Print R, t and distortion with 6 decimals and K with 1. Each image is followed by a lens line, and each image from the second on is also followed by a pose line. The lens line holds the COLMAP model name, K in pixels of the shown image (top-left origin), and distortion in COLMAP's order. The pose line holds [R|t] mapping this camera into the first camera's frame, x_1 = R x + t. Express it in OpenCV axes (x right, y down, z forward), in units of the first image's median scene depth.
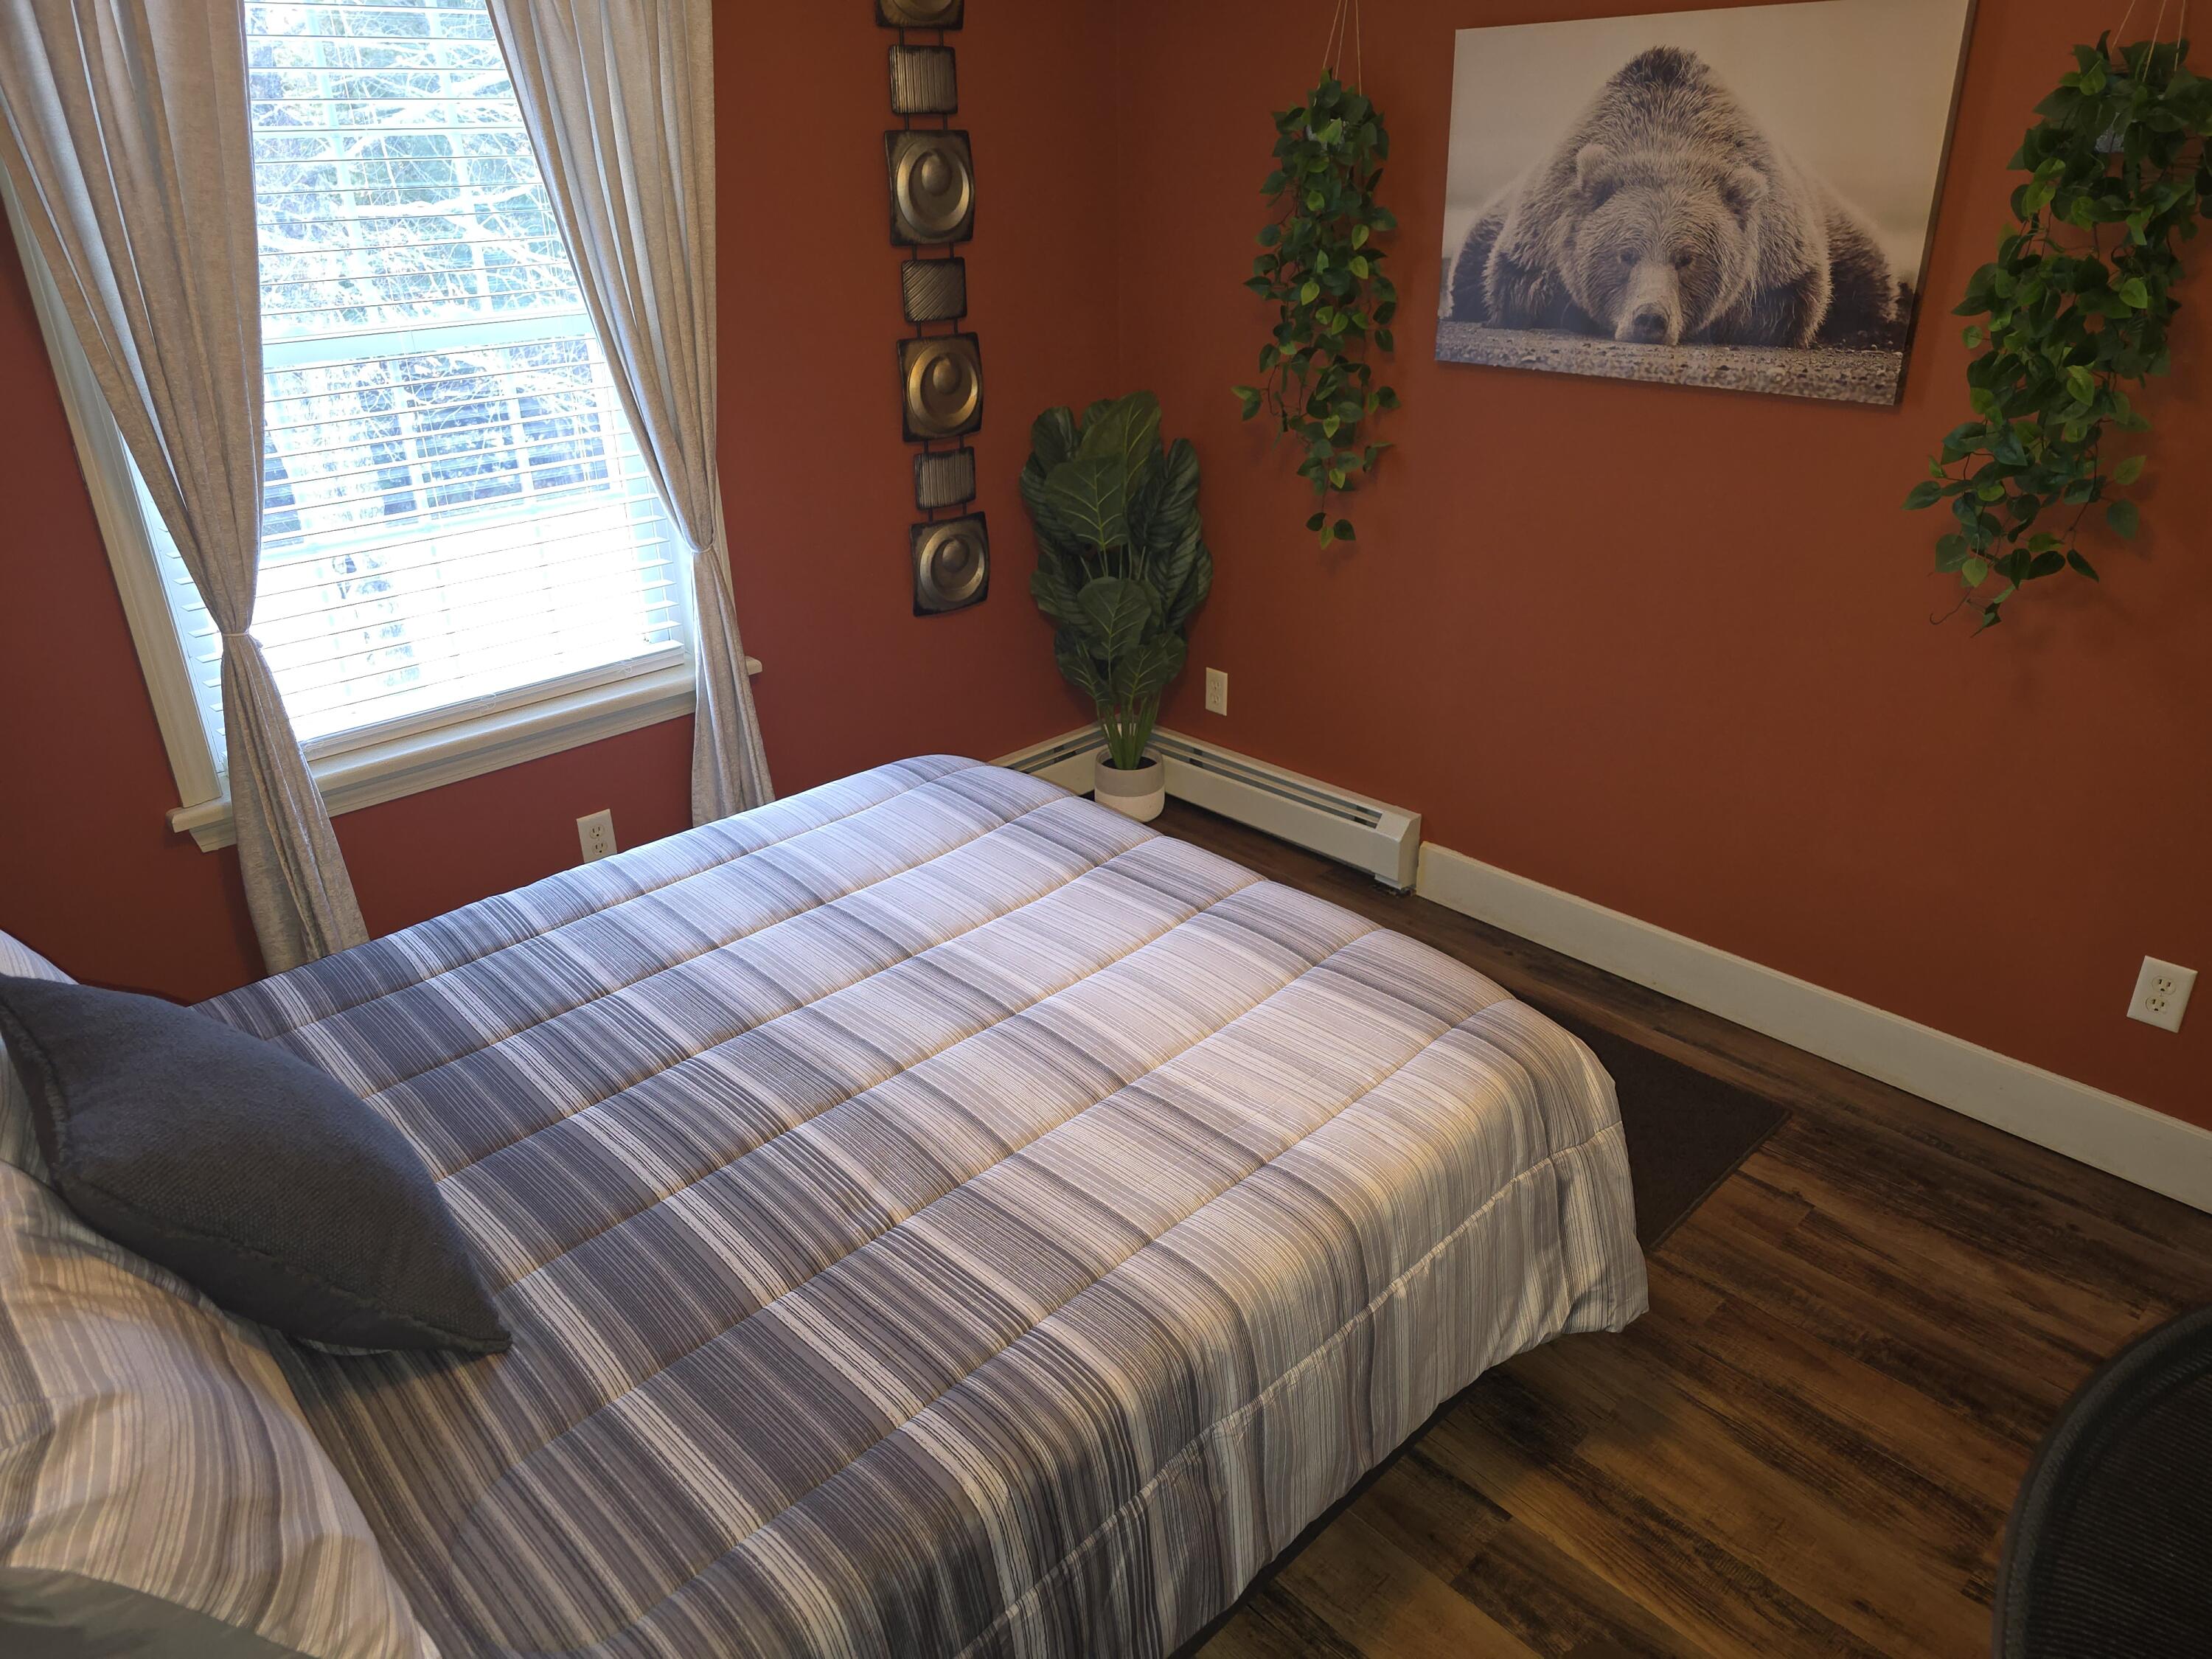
lens RADIAL K [[1457.6, 0, 1056.5], [0, 1457.6, 828.0], [0, 0, 1]] dist [0.156066, -0.195208]
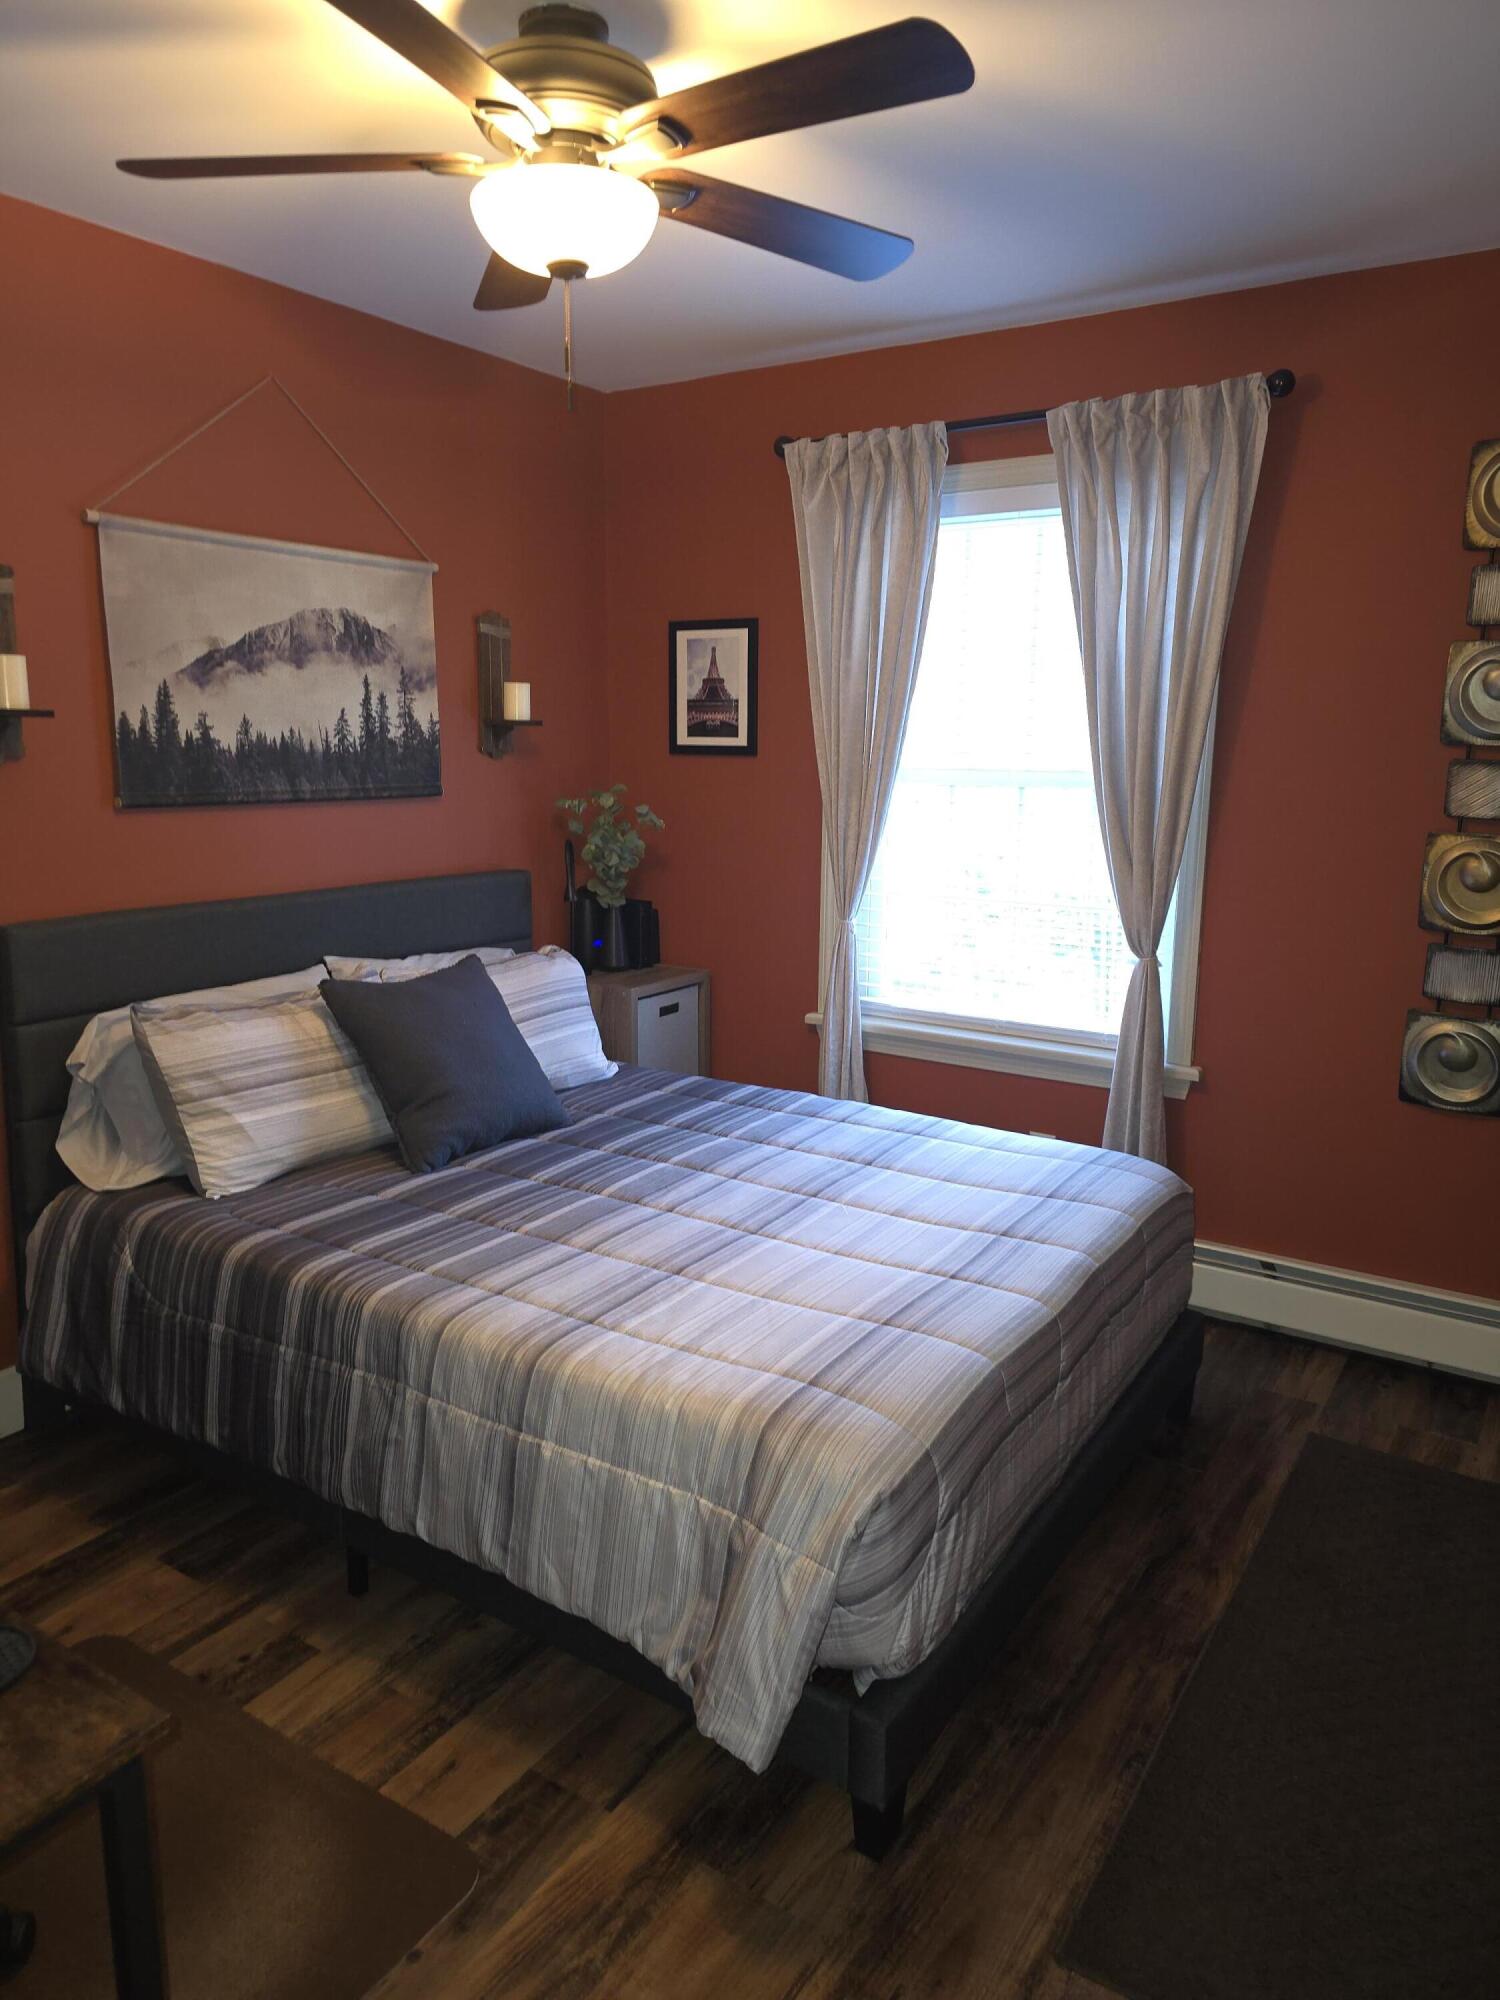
lens RADIAL K [[1317.9, 0, 806.4], [0, 1317.9, 1034.8], [0, 0, 1]] dist [0.156066, -0.195208]
pose [[0.255803, 0.230063, -0.938954, 1.058406], [-0.428462, 0.897645, 0.103214, -0.177252], [0.866594, 0.375904, 0.328194, 0.579144]]
